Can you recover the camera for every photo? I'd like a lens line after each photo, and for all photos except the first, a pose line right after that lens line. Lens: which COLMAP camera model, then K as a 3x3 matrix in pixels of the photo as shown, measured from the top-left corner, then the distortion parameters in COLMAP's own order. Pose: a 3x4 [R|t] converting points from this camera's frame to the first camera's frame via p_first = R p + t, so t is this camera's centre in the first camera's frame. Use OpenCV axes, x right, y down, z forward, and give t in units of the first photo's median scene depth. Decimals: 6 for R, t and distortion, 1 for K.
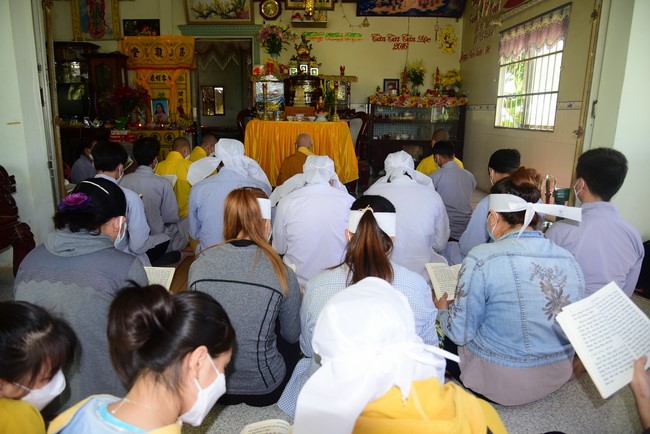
lens RADIAL K [[437.6, 0, 323.4], [0, 437.6, 216.5], [0, 0, 1]] dist [-0.044862, 0.005966]
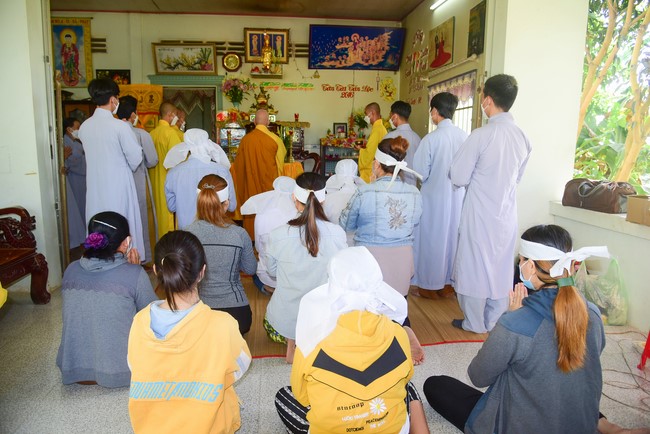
lens RADIAL K [[437.6, 0, 323.7], [0, 437.6, 216.6], [0, 0, 1]] dist [-0.044862, 0.005966]
pose [[0.995409, -0.018580, 0.093892, 0.001809], [0.025000, 0.997395, -0.067663, 0.004592], [-0.092390, 0.069699, 0.993280, -0.118637]]
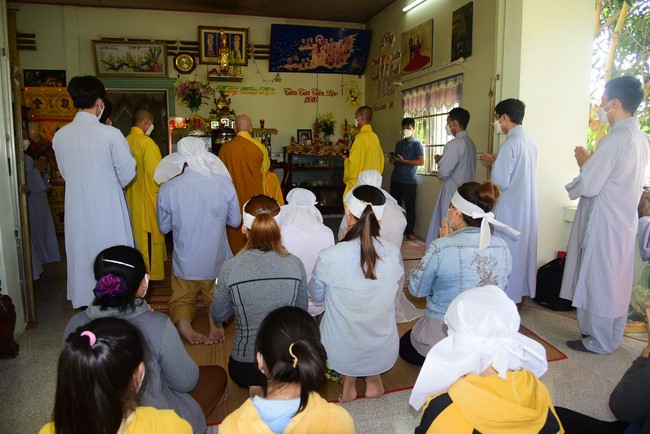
lens RADIAL K [[455.1, 0, 323.7], [0, 455.1, 217.2], [0, 0, 1]] dist [-0.045428, 0.008060]
pose [[0.968209, -0.051849, 0.244709, -0.085112], [0.073774, 0.993956, -0.081293, -0.009473], [-0.239015, 0.096762, 0.966183, -0.067625]]
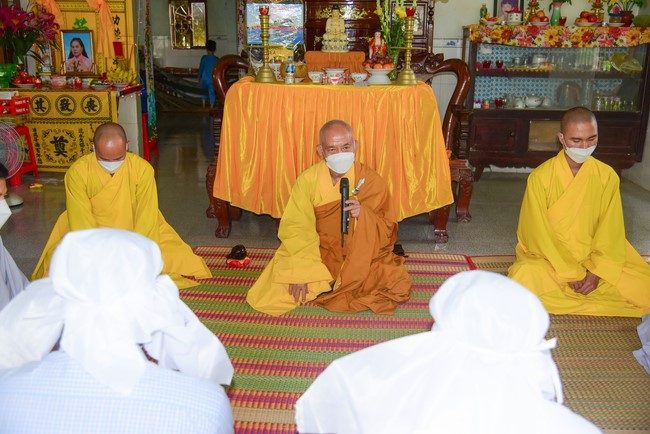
lens RADIAL K [[655.5, 0, 327.4], [0, 655.5, 215.2], [0, 0, 1]] dist [-0.021028, 0.000000]
pose [[0.998271, 0.012921, -0.057340, -0.014379], [-0.010833, 0.999273, 0.036565, -0.076762], [0.057771, -0.035880, 0.997685, 0.203439]]
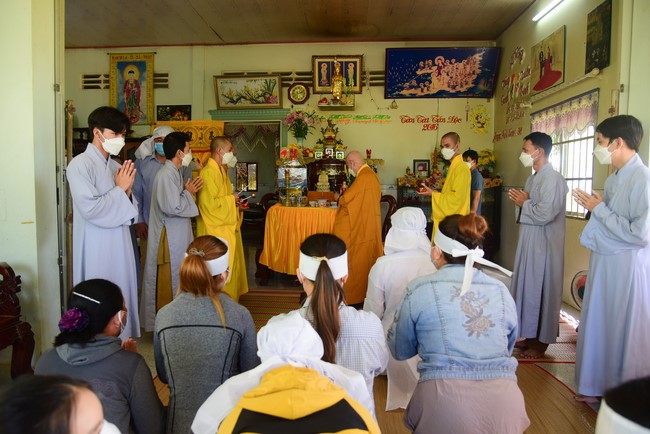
lens RADIAL K [[462.5, 0, 323.9], [0, 462.5, 216.1], [0, 0, 1]] dist [-0.045319, 0.009645]
pose [[0.996021, 0.001618, -0.089105, 0.033325], [-0.015876, 0.987063, -0.159545, -0.026564], [0.087694, 0.160324, 0.983161, -0.007467]]
